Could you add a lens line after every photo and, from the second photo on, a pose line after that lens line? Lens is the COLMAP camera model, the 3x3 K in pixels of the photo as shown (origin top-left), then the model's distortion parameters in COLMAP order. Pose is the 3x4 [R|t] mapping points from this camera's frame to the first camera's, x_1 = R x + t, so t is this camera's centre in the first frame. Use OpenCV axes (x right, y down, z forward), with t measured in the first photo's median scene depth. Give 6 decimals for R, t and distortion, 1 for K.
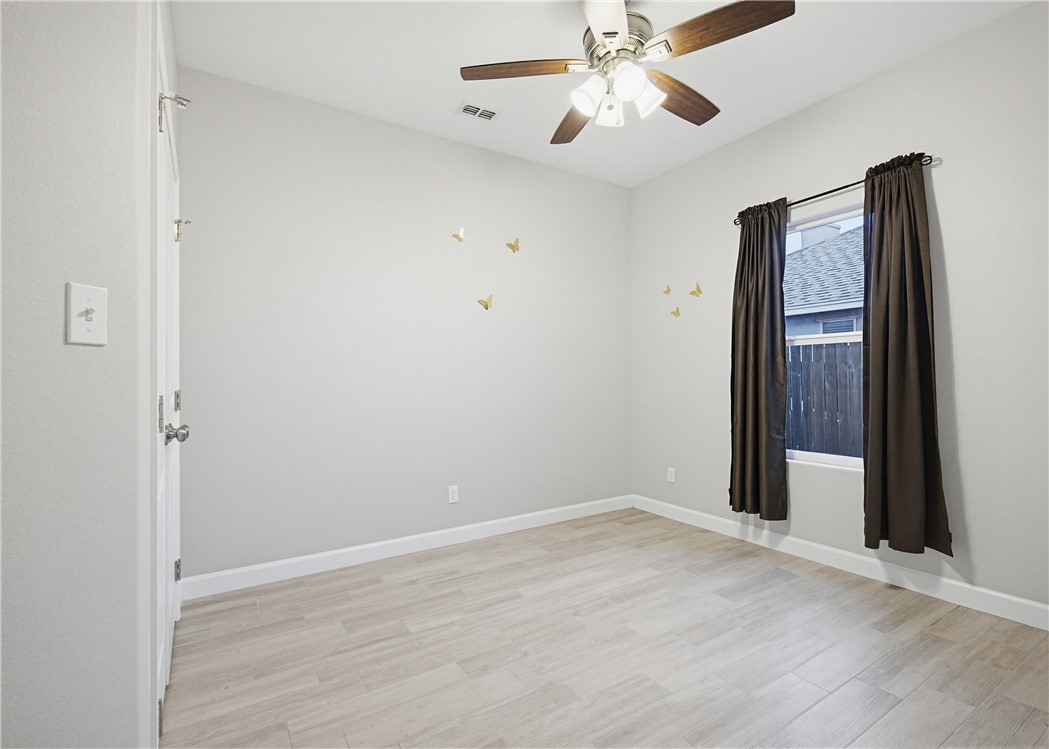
lens RADIAL K [[496.3, 0, 525.1], [0, 496.3, 378.3], [0, 0, 1]] dist [0.001023, 0.000141]
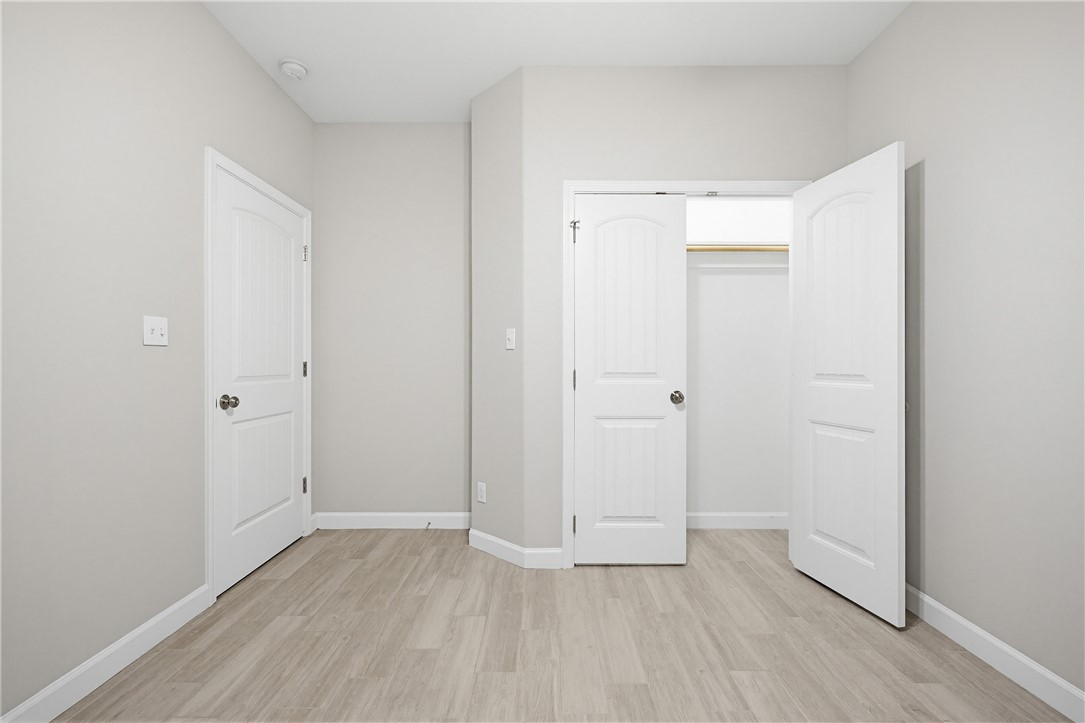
lens RADIAL K [[471.2, 0, 543.2], [0, 471.2, 362.1], [0, 0, 1]] dist [-0.001749, -0.000133]
pose [[-0.543109, -0.000311, -0.839662, 0.609550], [0.001838, 0.999997, -0.001559, 0.006454], [0.839660, -0.002390, -0.543106, 1.207595]]
